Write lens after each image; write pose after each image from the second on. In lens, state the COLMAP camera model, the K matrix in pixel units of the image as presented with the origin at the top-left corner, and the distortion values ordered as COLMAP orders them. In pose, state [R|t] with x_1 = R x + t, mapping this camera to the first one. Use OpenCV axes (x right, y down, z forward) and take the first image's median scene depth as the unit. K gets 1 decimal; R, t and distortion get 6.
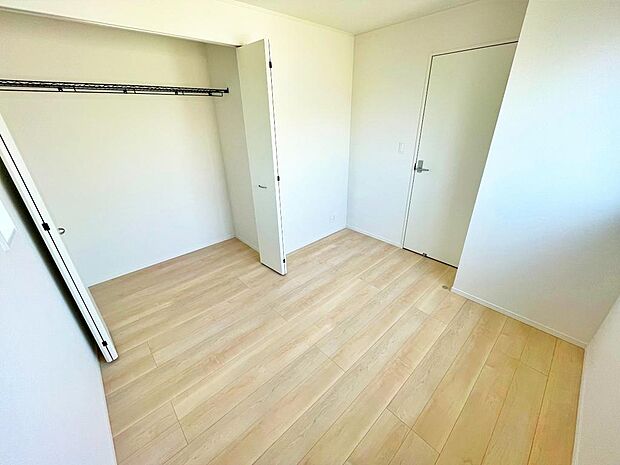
lens RADIAL K [[250.4, 0, 308.3], [0, 250.4, 230.5], [0, 0, 1]] dist [0.001694, -0.000070]
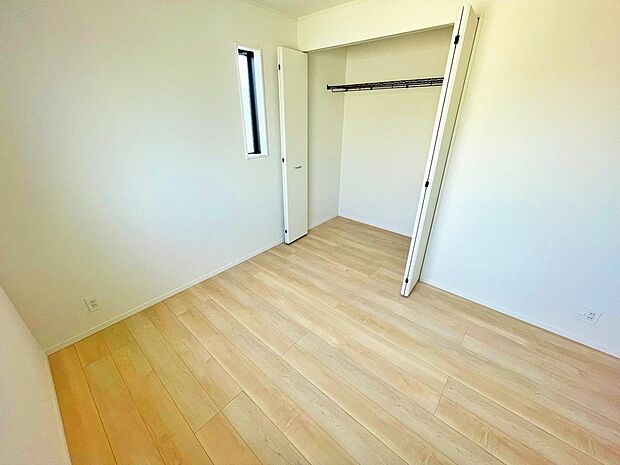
lens RADIAL K [[250.4, 0, 308.3], [0, 250.4, 230.5], [0, 0, 1]] dist [0.001694, -0.000070]
pose [[0.110136, 0.440559, -0.890942, 0.652200], [-0.415468, 0.834730, 0.361403, -0.223393], [0.902915, 0.330354, 0.274972, 0.495310]]
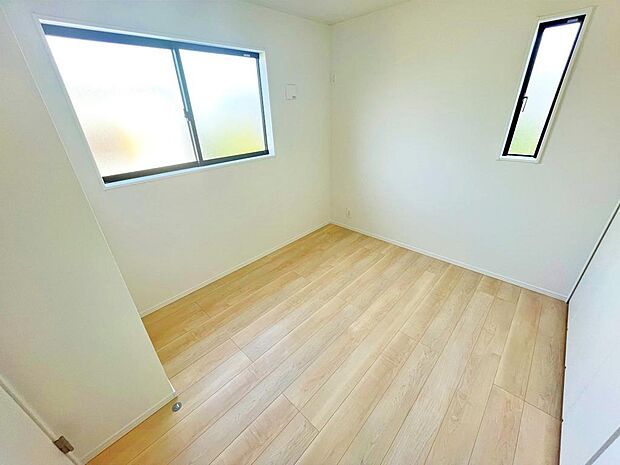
lens RADIAL K [[250.4, 0, 308.3], [0, 250.4, 230.5], [0, 0, 1]] dist [0.001694, -0.000070]
pose [[-0.996024, 0.082959, -0.032454, 0.239743], [0.027575, 0.633548, 0.773212, -0.559497], [0.084706, 0.769243, -0.633317, 1.210838]]
